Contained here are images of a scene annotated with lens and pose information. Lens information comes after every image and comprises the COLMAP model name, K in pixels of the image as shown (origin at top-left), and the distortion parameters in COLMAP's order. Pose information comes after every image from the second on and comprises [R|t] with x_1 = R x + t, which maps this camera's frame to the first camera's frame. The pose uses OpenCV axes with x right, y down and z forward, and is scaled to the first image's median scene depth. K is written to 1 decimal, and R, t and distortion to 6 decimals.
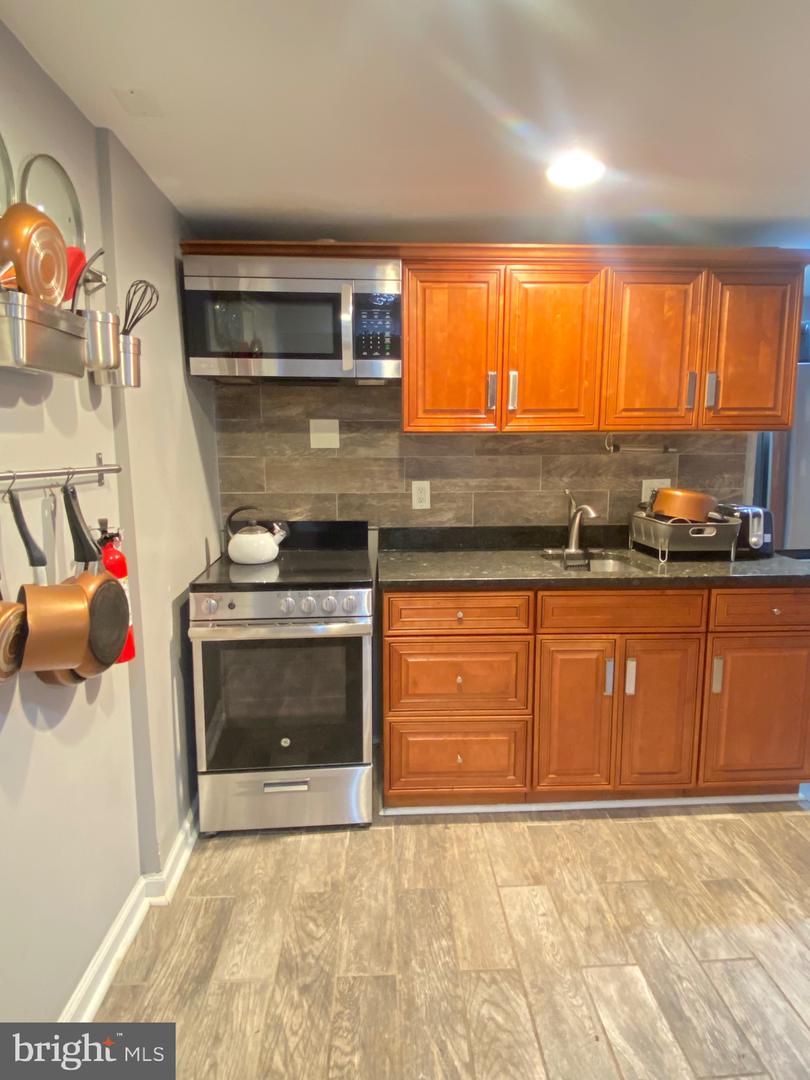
lens RADIAL K [[604.9, 0, 405.0], [0, 604.9, 540.0], [0, 0, 1]] dist [0.028025, -0.024740]
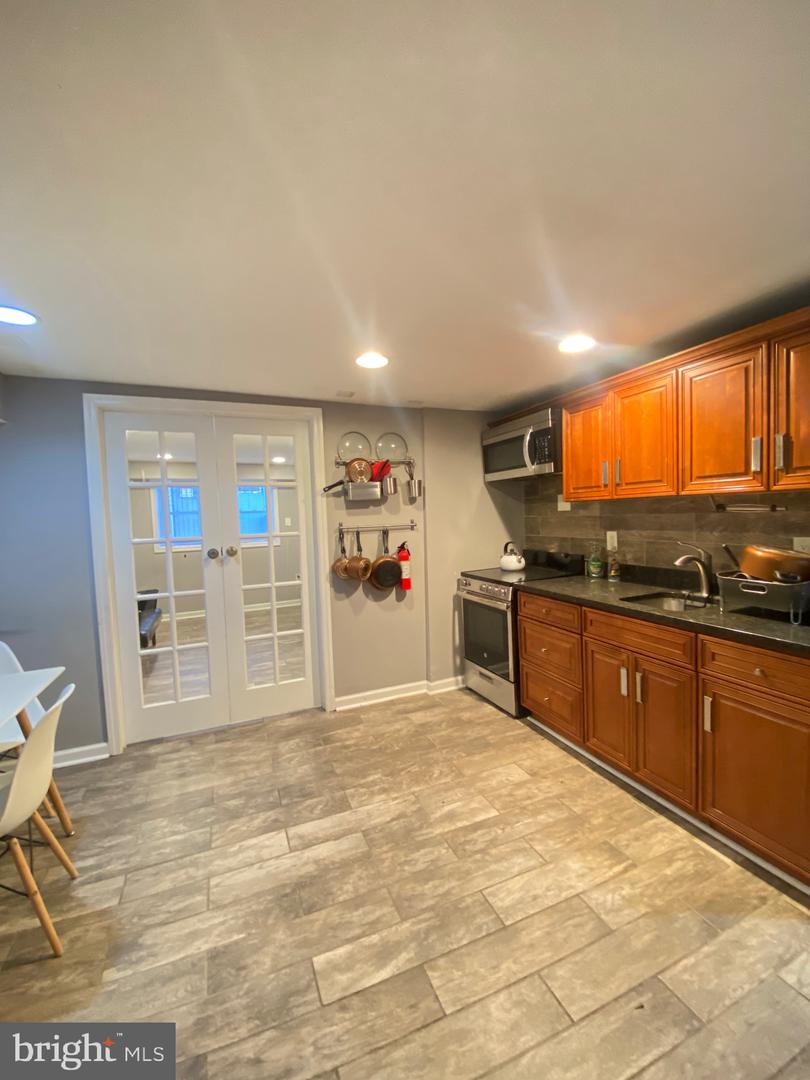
lens RADIAL K [[441.7, 0, 405.0], [0, 441.7, 540.0], [0, 0, 1]] dist [0.024606, -0.022722]
pose [[0.341091, 0.047097, -0.938850, 1.150304], [-0.097511, 0.995129, 0.014494, -0.055675], [0.934959, 0.086605, 0.344022, 0.195703]]
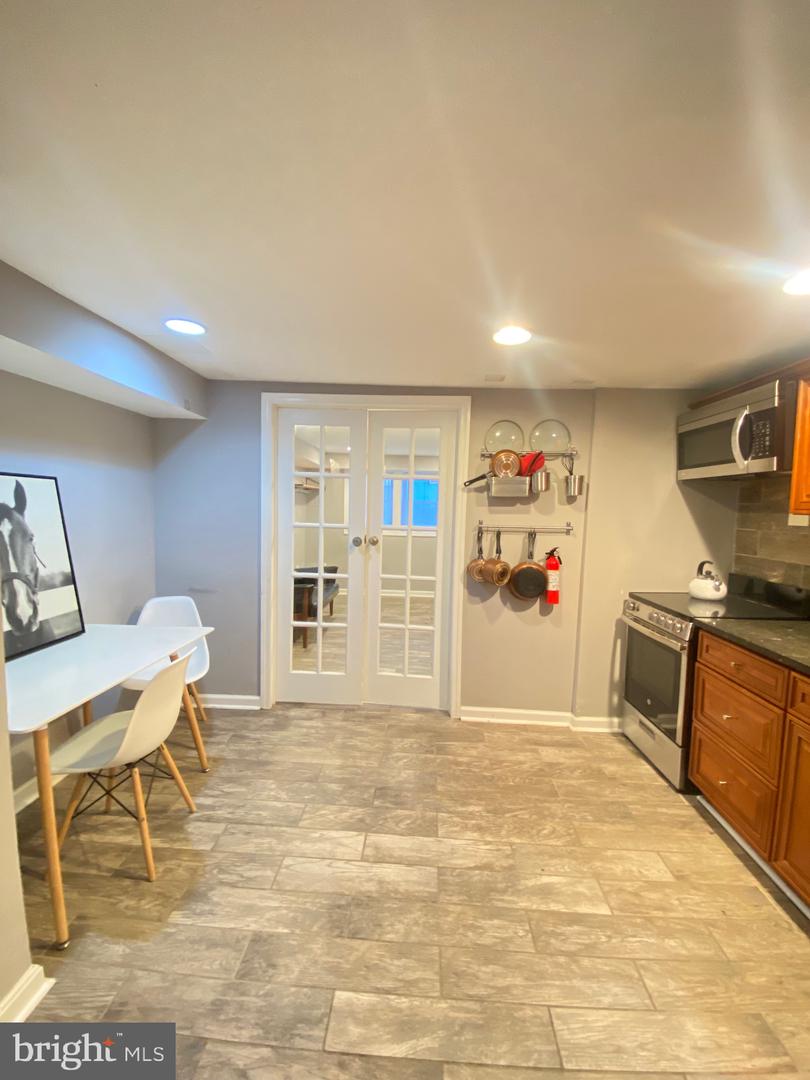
lens RADIAL K [[441.7, 0, 405.0], [0, 441.7, 540.0], [0, 0, 1]] dist [0.024606, -0.022722]
pose [[-0.095498, 0.076000, -0.992524, 1.059037], [-0.164021, 0.982251, 0.090995, -0.097904], [0.981823, 0.171485, -0.081337, 0.392784]]
